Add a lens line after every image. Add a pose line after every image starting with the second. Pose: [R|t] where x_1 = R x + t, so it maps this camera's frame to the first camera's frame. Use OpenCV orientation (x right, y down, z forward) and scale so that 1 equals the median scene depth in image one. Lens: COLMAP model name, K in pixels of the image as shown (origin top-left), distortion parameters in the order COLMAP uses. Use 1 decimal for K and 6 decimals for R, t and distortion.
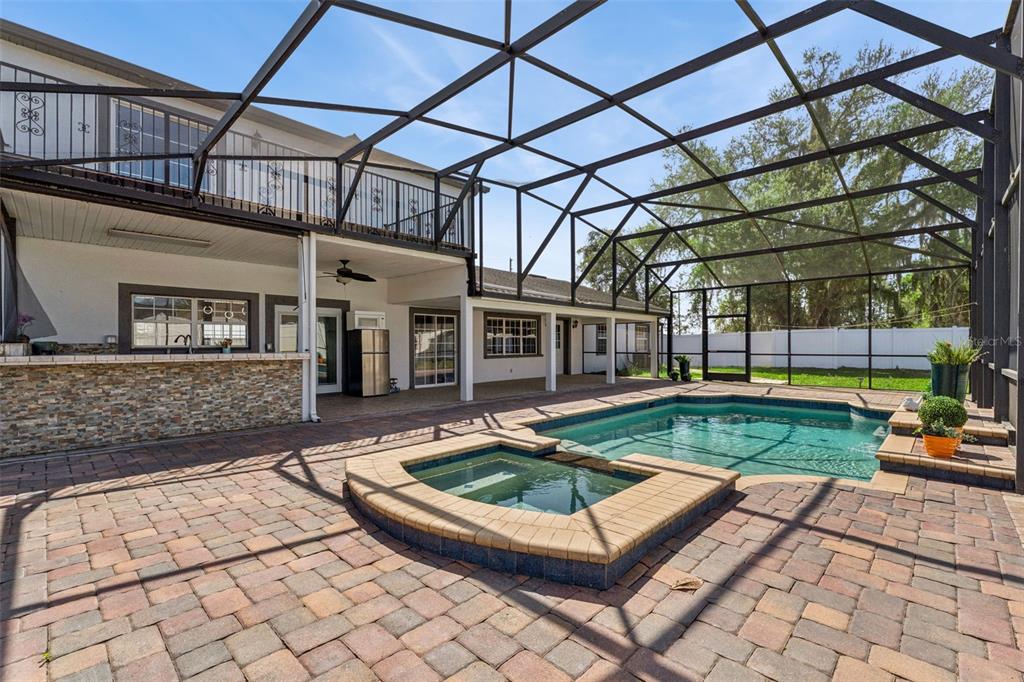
lens RADIAL K [[455.5, 0, 512.0], [0, 455.5, 341.0], [0, 0, 1]] dist [0.001311, 0.000117]
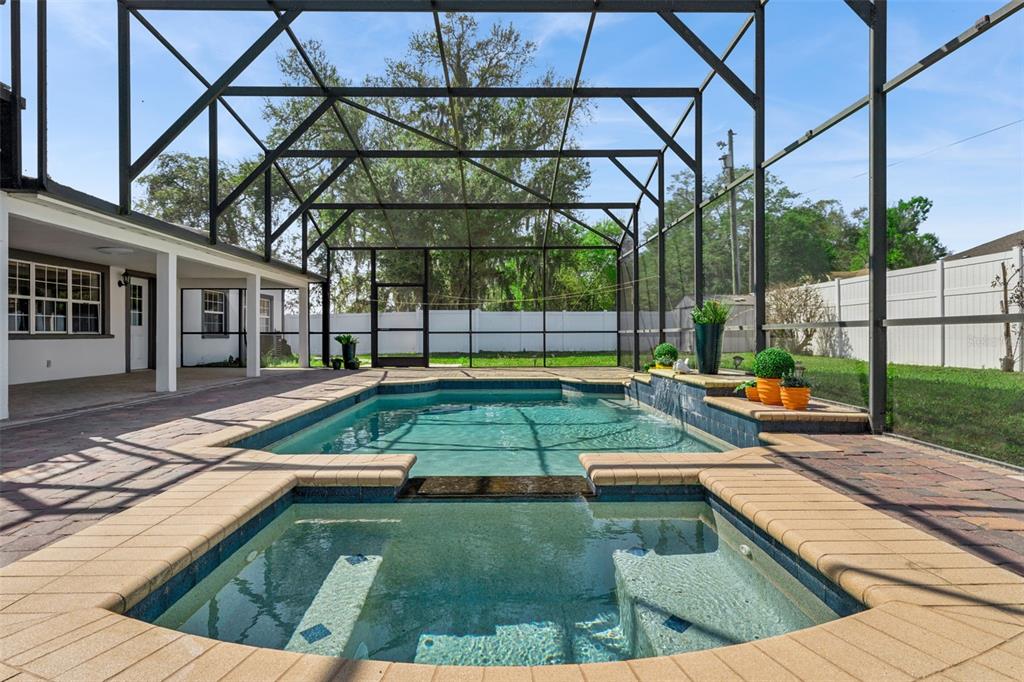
lens RADIAL K [[565.3, 0, 512.0], [0, 565.3, 341.0], [0, 0, 1]] dist [-0.004027, -0.000294]
pose [[0.712235, -0.003966, 0.701930, -0.086601], [-0.008383, 0.999865, 0.014156, 0.027985], [-0.701891, -0.015966, 0.712106, 0.165662]]
